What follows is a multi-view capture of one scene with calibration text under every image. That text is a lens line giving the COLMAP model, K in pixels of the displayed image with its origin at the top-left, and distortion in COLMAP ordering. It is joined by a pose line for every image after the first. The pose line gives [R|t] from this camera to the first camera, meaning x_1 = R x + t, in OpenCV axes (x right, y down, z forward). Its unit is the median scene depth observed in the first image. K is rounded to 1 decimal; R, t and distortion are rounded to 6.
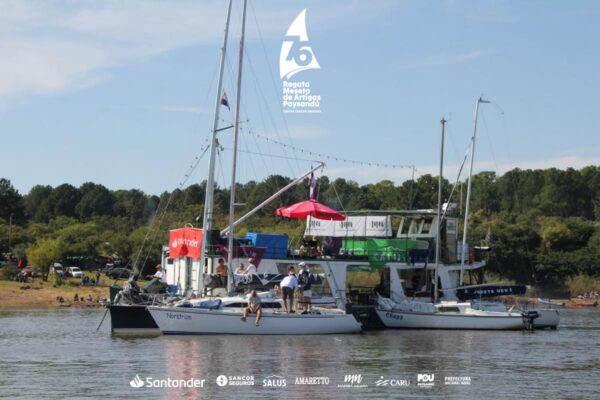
lens RADIAL K [[1371.6, 0, 299.8], [0, 1371.6, 199.9], [0, 0, 1]] dist [0.406140, 0.000000]
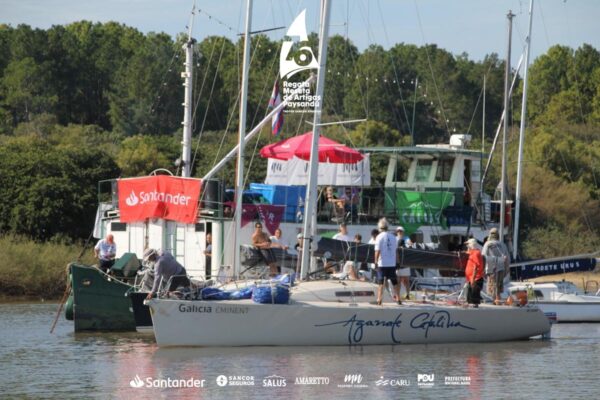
lens RADIAL K [[2863.2, 0, 299.9], [0, 2863.2, 200.5], [0, 0, 1]] dist [1.027303, 0.000000]
pose [[0.956205, -0.004791, 0.292658, -0.396274], [-0.006919, 0.999217, 0.038966, -0.020662], [-0.292616, -0.039284, 0.955423, -0.311622]]
